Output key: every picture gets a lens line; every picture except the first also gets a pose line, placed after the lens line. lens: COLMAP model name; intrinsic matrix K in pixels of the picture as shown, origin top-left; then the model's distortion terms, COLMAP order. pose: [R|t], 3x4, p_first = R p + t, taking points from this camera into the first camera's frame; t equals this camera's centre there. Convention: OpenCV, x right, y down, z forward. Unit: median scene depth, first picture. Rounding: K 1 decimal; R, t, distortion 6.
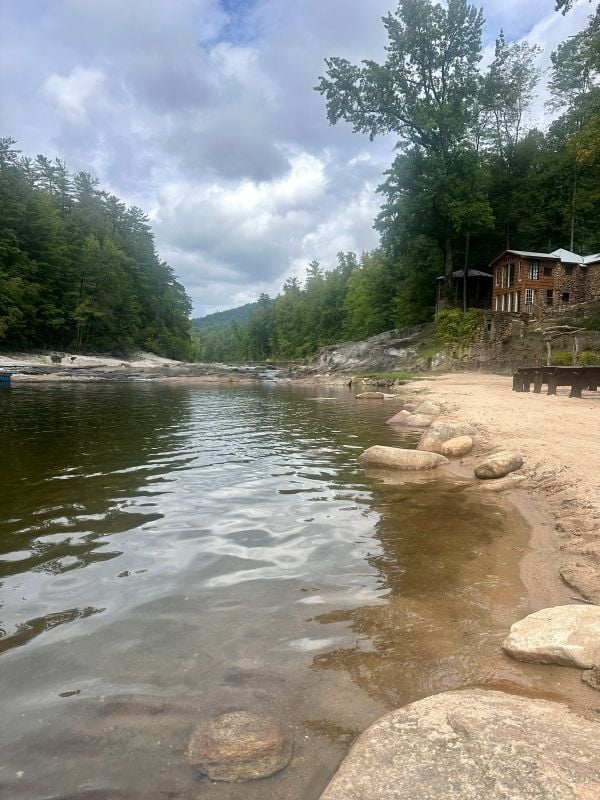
lens RADIAL K [[568.7, 0, 307.1], [0, 568.7, 402.4], [0, 0, 1]] dist [0.044649, -0.060623]
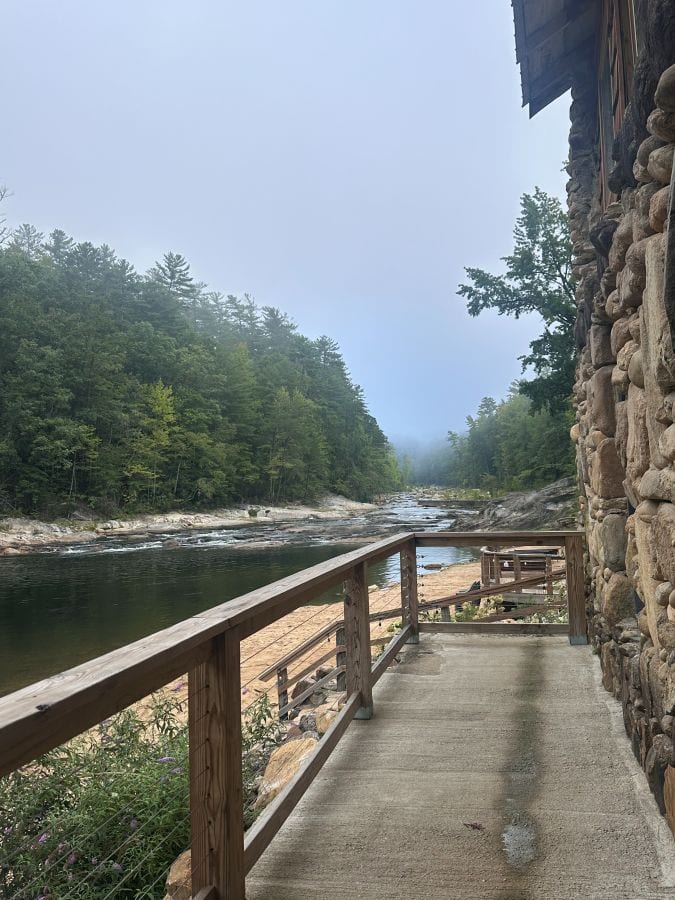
lens RADIAL K [[807.9, 0, 336.7], [0, 807.9, 443.3], [0, 0, 1]] dist [0.161353, -0.001458]
pose [[0.957480, -0.053697, -0.283459, 0.164677], [0.021956, 0.993239, -0.113992, -0.032291], [0.287664, 0.102922, 0.952185, -0.455373]]
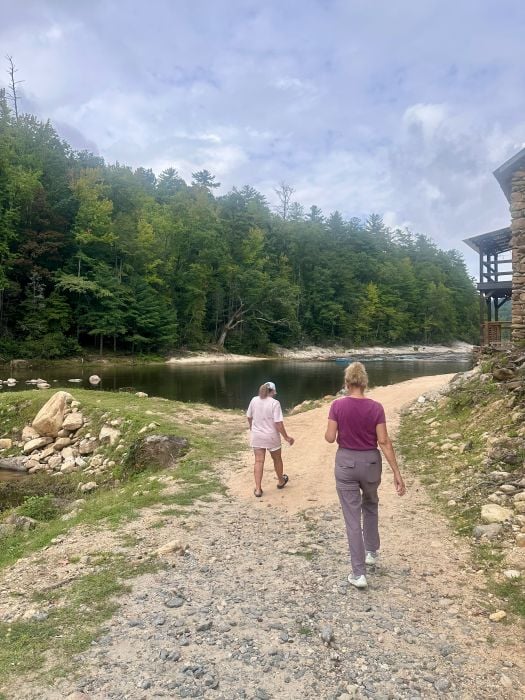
lens RADIAL K [[497.6, 0, 239.2], [0, 497.6, 353.5], [0, 0, 1]] dist [0.044649, -0.060623]
pose [[0.776335, -0.001858, -0.630318, 0.228001], [-0.021237, 0.999351, -0.029102, 0.009048], [0.629963, 0.035978, 0.775792, -0.894640]]
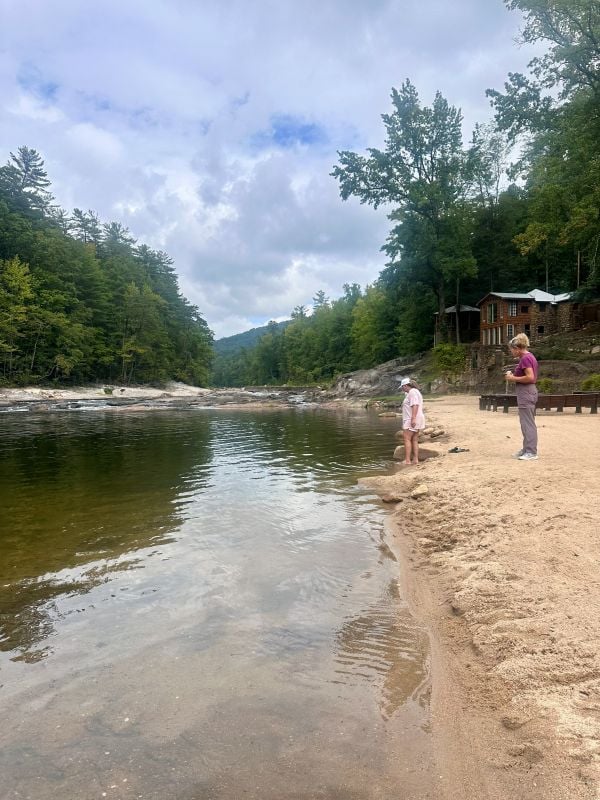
lens RADIAL K [[568.7, 0, 298.3], [0, 568.7, 394.9], [0, 0, 1]] dist [0.044649, -0.060623]
pose [[0.999351, -0.027589, -0.023161, -0.028431], [0.026370, 0.998329, -0.051412, 0.002100], [0.024541, 0.050768, 0.998409, -0.166137]]
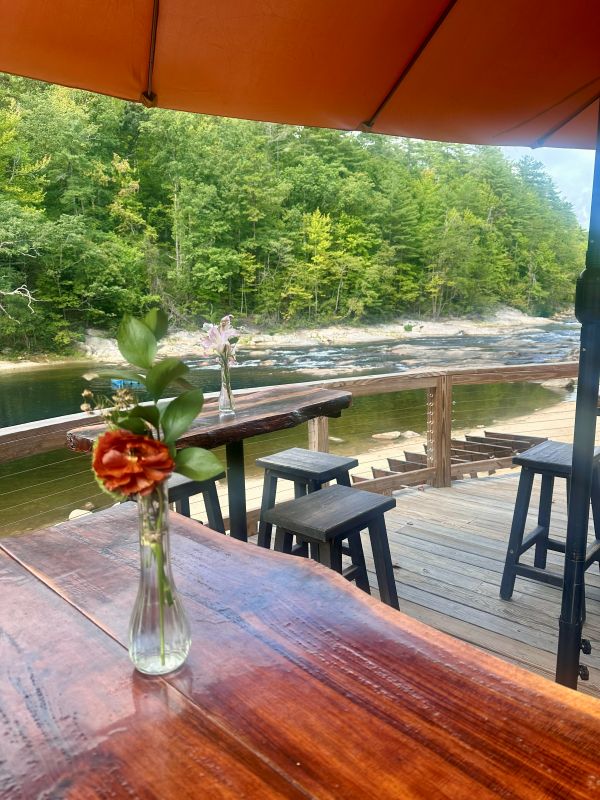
lens RADIAL K [[568.7, 0, 302.6], [0, 568.7, 406.8], [0, 0, 1]] dist [0.044649, -0.060623]
pose [[0.726855, 0.093445, -0.680404, 0.256731], [-0.004301, 0.991300, 0.131549, -0.076418], [0.686777, -0.092691, 0.720934, -0.032903]]
